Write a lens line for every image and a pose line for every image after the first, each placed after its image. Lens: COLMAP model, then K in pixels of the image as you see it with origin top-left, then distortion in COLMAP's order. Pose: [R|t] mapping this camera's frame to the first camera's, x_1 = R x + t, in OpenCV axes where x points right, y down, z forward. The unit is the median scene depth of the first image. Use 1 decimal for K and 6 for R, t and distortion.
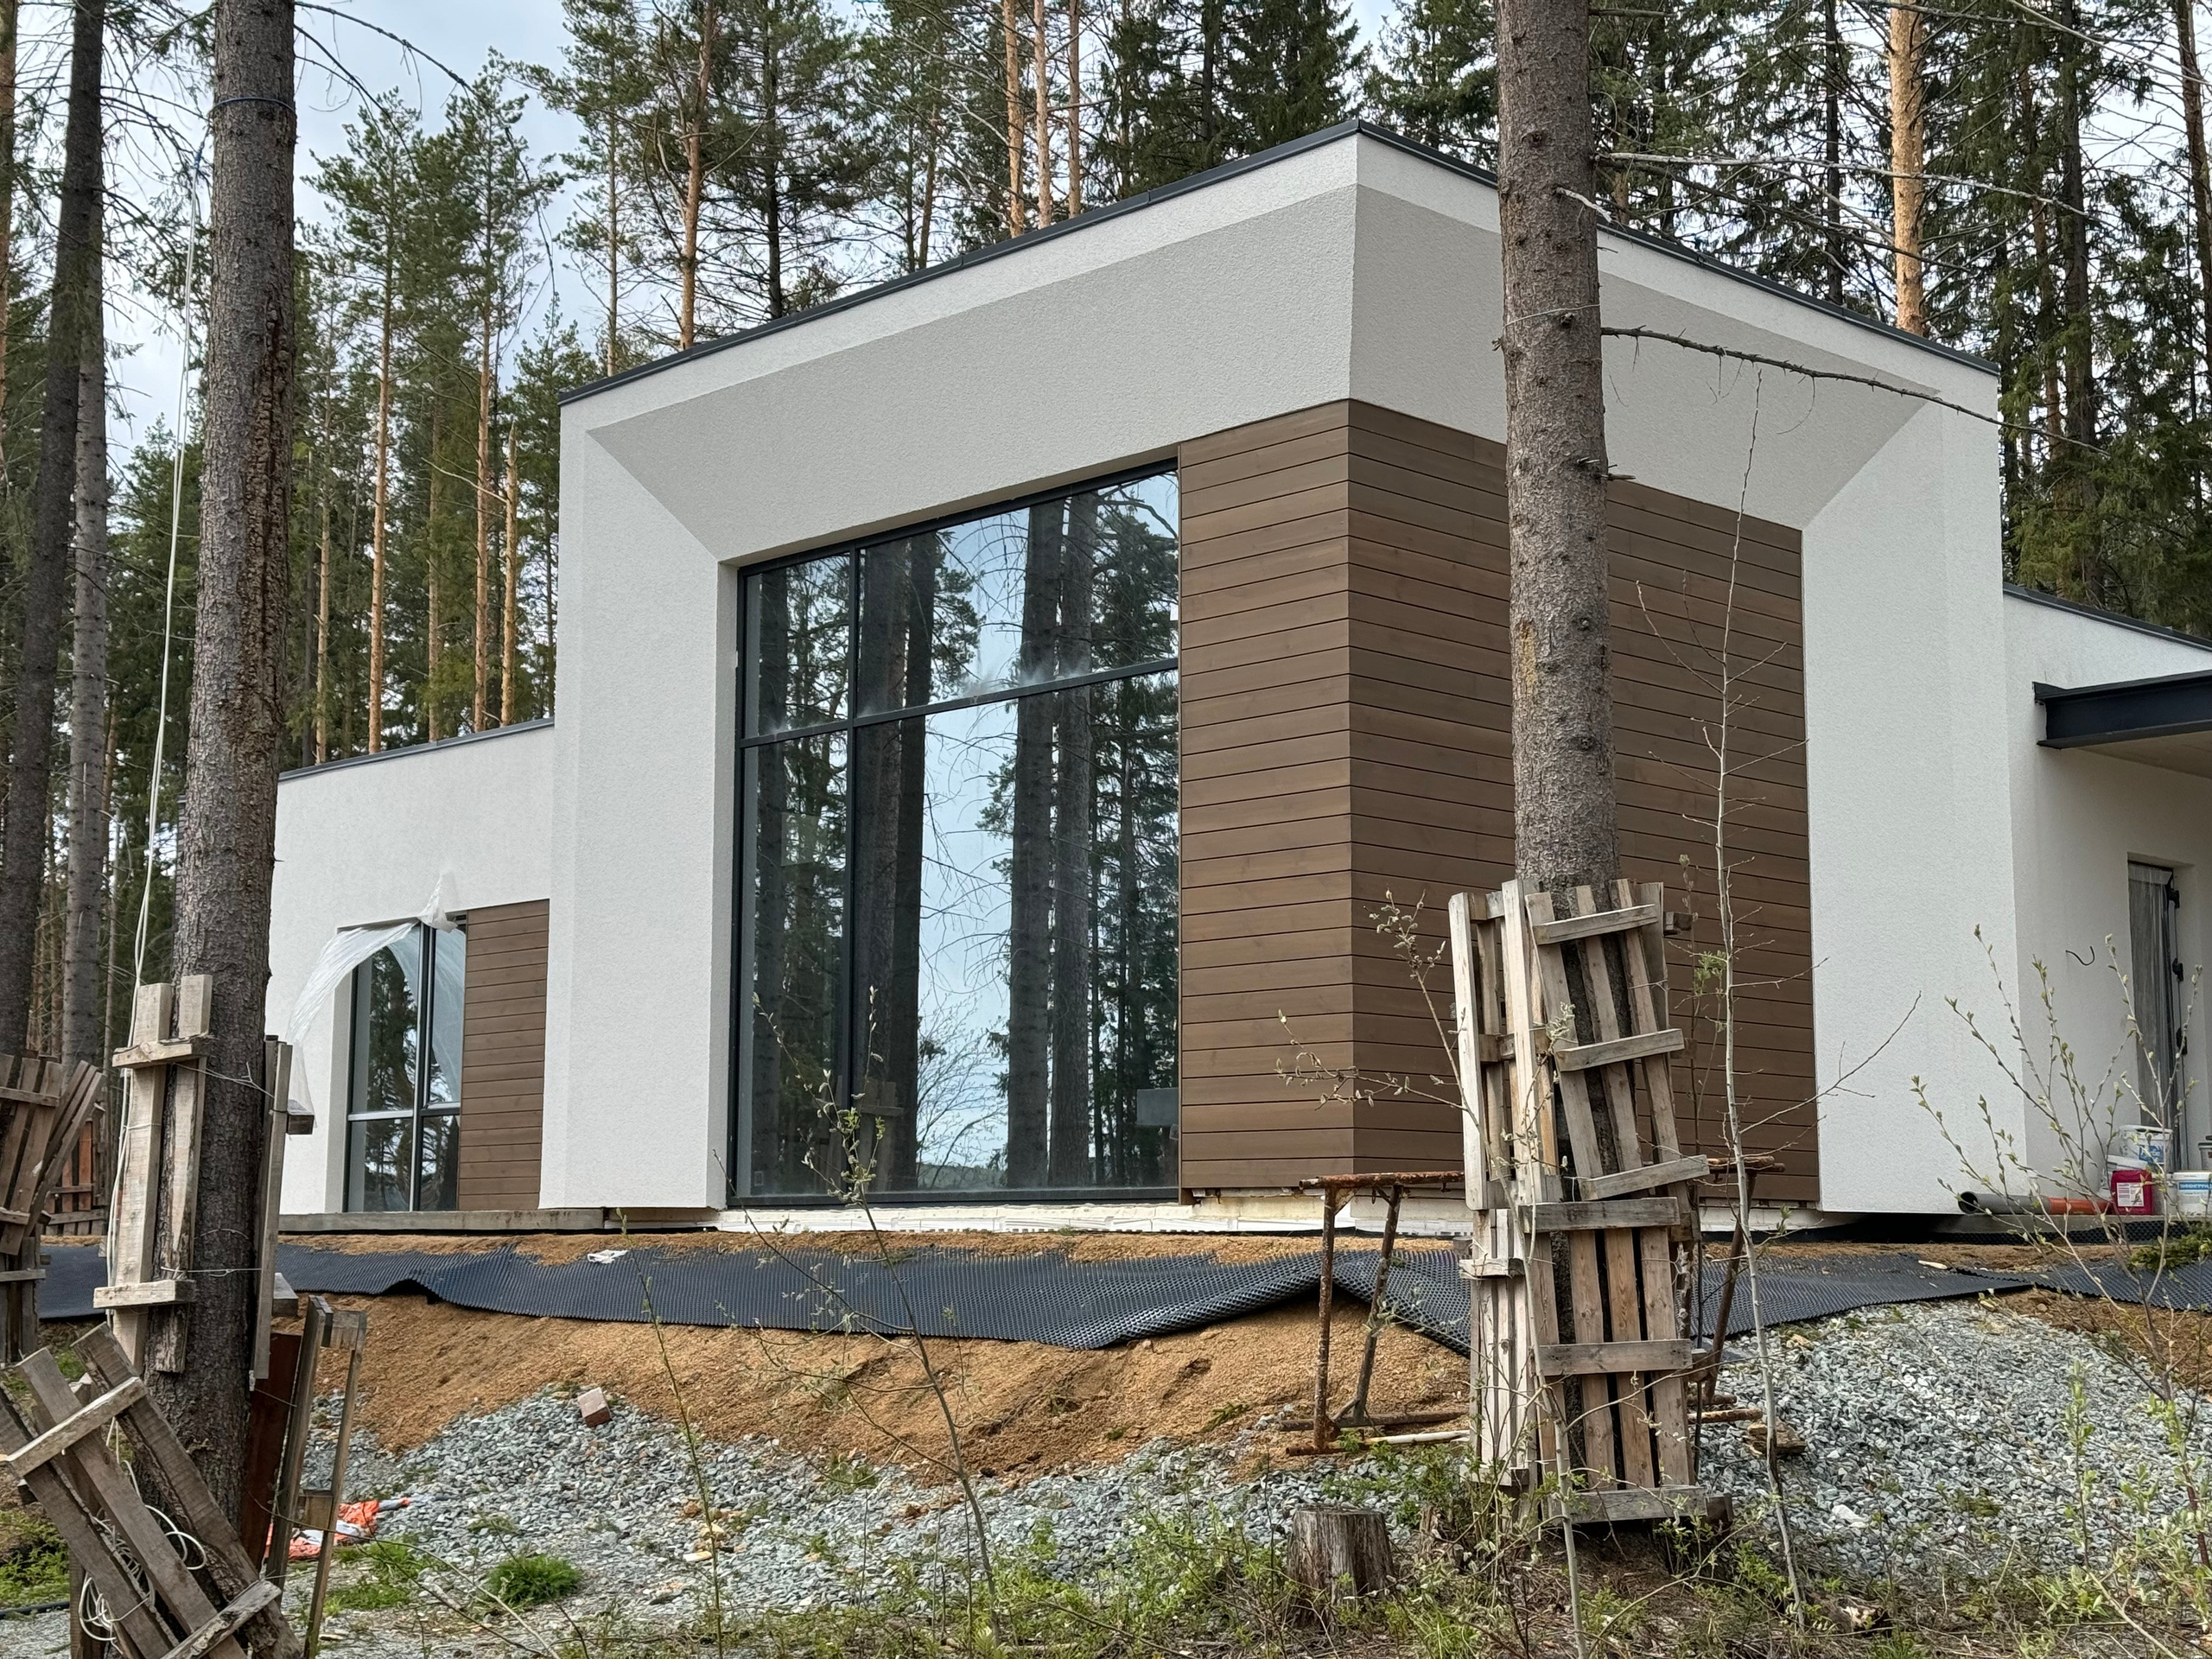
lens RADIAL K [[2925.6, 0, 1088.7], [0, 2925.6, 815.1], [0, 0, 1]] dist [0.168239, -0.318643]
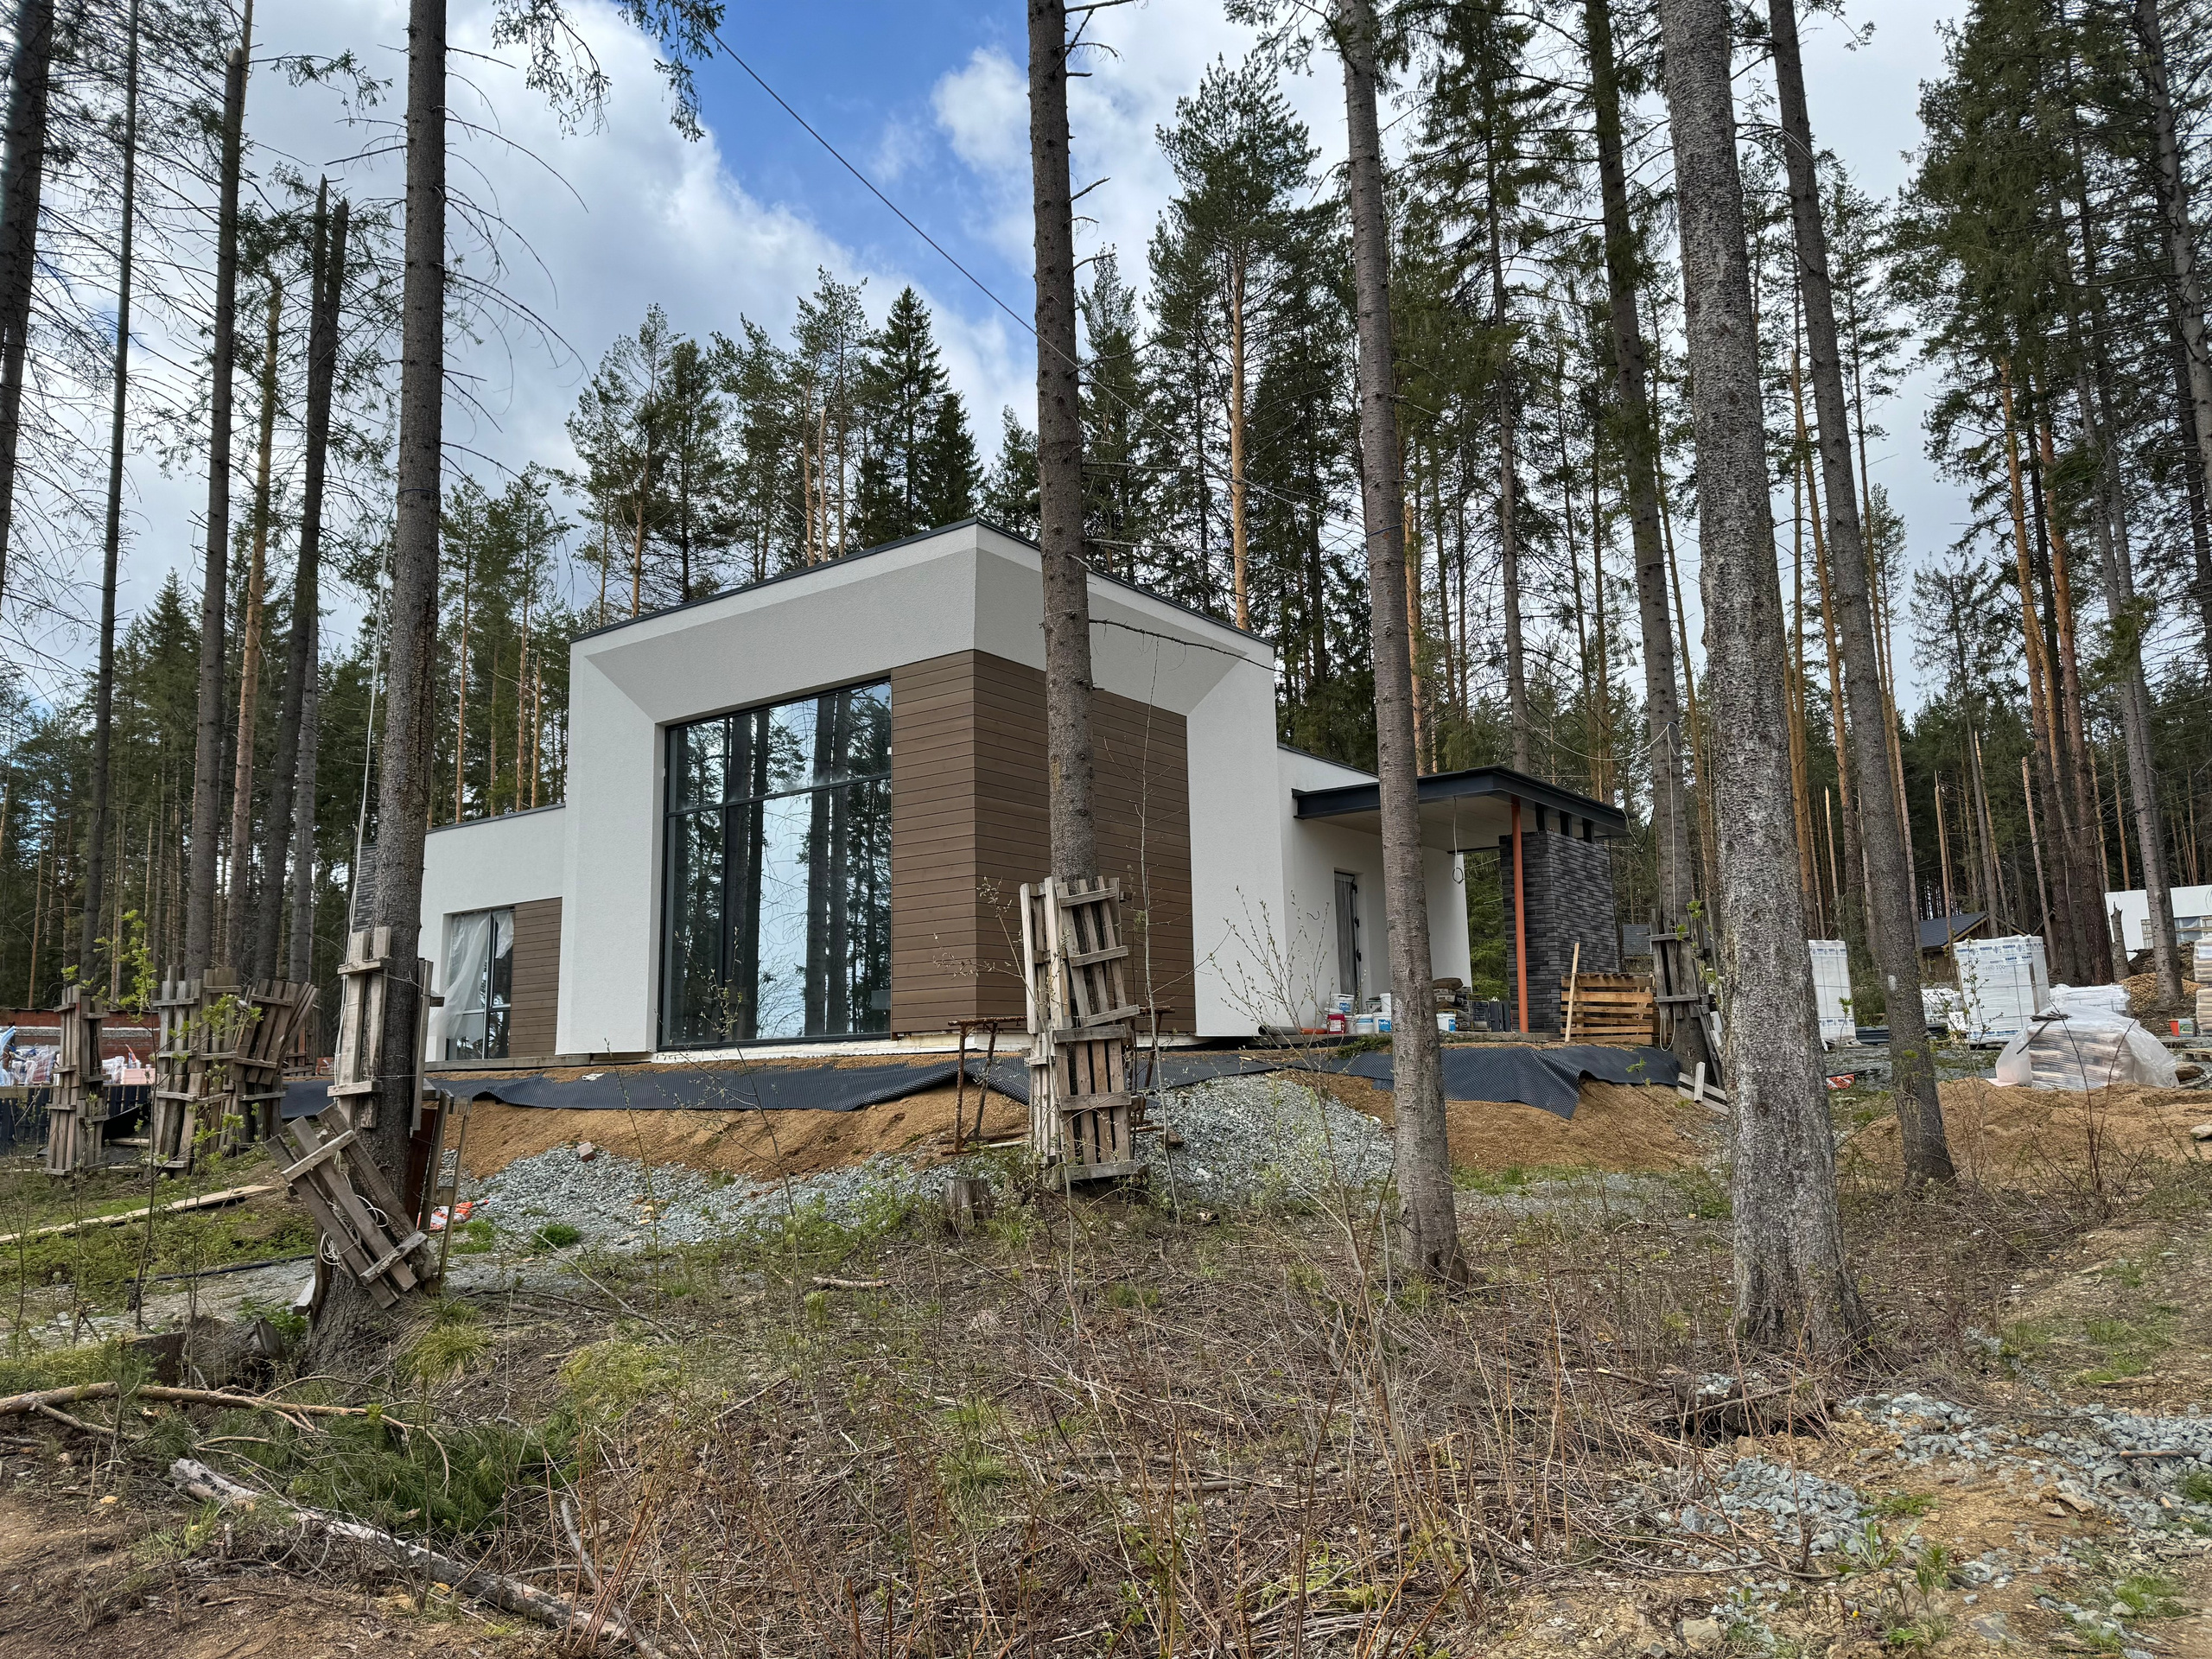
lens RADIAL K [[1693.3, 0, 1139.8], [0, 1693.3, 835.6], [0, 0, 1]] dist [0.189224, -0.477198]
pose [[0.986610, 0.002717, 0.163075, 0.008286], [0.002504, 0.999491, -0.031803, 0.029142], [-0.163079, 0.031785, 0.986101, -0.202572]]
